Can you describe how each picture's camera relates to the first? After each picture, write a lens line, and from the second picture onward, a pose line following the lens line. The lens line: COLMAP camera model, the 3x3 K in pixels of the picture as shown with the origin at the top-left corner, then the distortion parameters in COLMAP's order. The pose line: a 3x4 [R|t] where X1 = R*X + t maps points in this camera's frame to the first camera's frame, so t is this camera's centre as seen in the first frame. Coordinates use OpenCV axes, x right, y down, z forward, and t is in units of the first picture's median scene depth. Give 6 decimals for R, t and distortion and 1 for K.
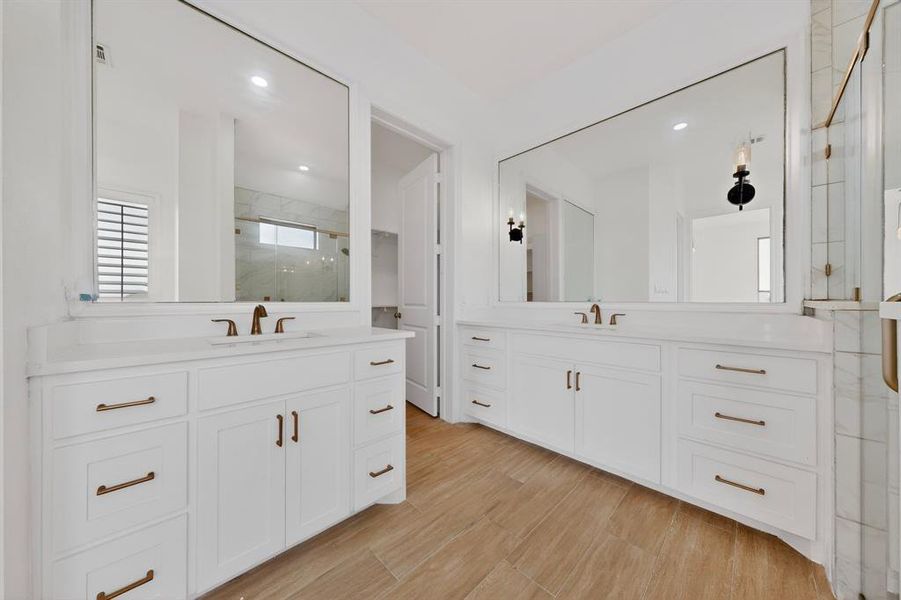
lens RADIAL K [[305.9, 0, 450.5], [0, 305.9, 300.0], [0, 0, 1]] dist [-0.000947, -0.000167]
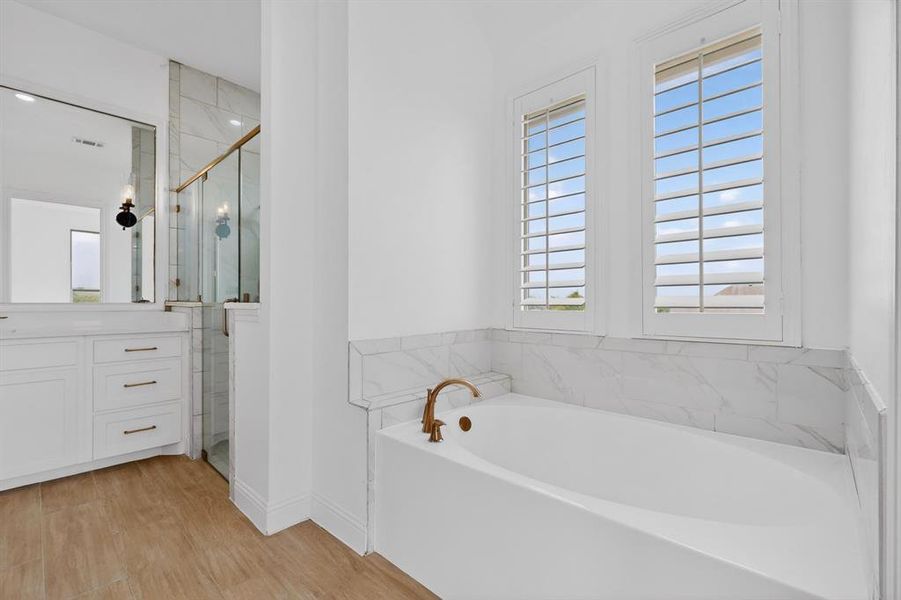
lens RADIAL K [[394.1, 0, 451.8], [0, 394.1, 300.3], [0, 0, 1]] dist [0.000011, -0.000487]
pose [[-0.028180, -0.004583, 0.999592, -0.888109], [-0.000990, 0.999989, 0.004557, -0.014682], [-0.999602, -0.000862, -0.028184, -0.386443]]
